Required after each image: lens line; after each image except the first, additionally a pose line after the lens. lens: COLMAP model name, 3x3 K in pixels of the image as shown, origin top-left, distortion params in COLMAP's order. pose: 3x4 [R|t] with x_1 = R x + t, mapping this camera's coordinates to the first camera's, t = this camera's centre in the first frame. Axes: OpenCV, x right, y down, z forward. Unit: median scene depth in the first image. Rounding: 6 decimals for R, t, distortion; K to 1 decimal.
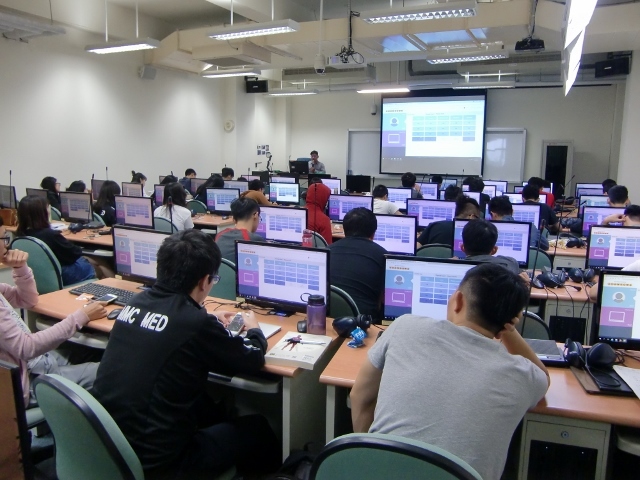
lens RADIAL K [[498.5, 0, 321.9], [0, 498.5, 241.7], [0, 0, 1]] dist [-0.107581, 0.083099]
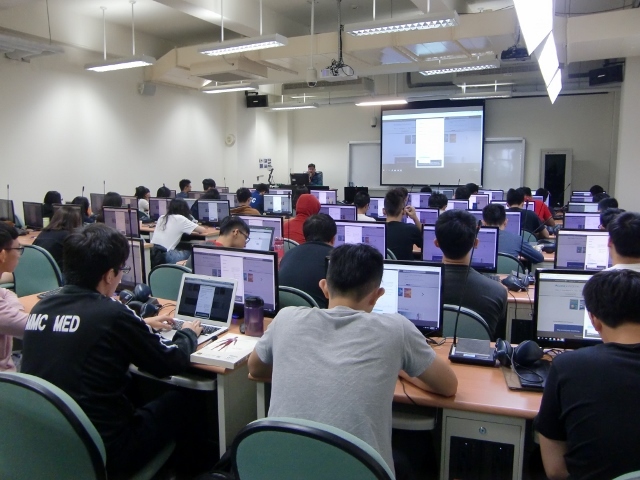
lens RADIAL K [[498.5, 0, 321.5], [0, 498.5, 240.1], [0, 0, 1]] dist [-0.107581, 0.083099]
pose [[0.999521, -0.009467, -0.029476, 0.041009], [0.008535, 0.999464, -0.031592, 0.006955], [0.029760, 0.031325, 0.999066, -0.006023]]
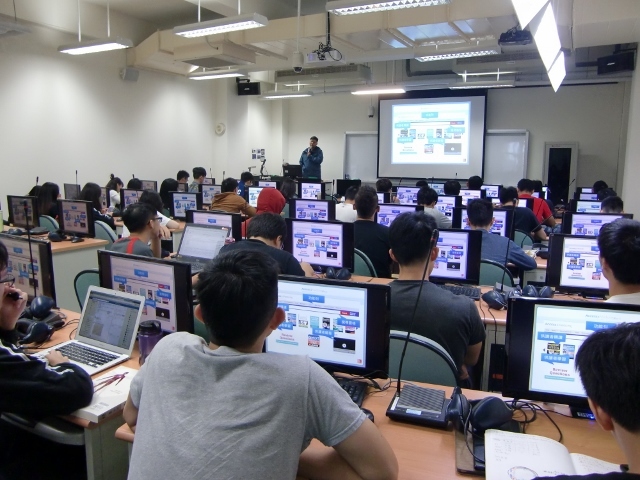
lens RADIAL K [[498.5, 0, 322.2], [0, 498.5, 237.6], [0, 0, 1]] dist [-0.107581, 0.083099]
pose [[0.999133, 0.004881, -0.041351, 0.079963], [-0.005688, 0.999795, -0.019419, -0.003940], [0.041248, 0.019637, 0.998956, 0.056898]]
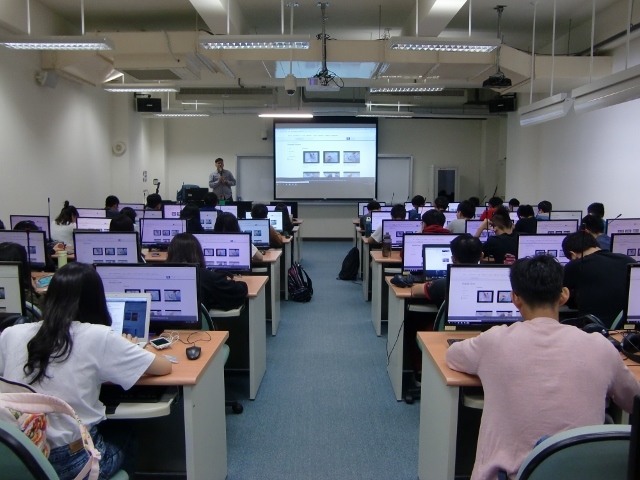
lens RADIAL K [[498.5, 0, 319.9], [0, 498.5, 243.8], [0, 0, 1]] dist [-0.107581, 0.083099]
pose [[0.901064, -0.060330, 0.429469, -0.363021], [0.081254, 0.996226, -0.030533, -0.020592], [-0.426006, 0.062408, 0.902566, 0.131233]]
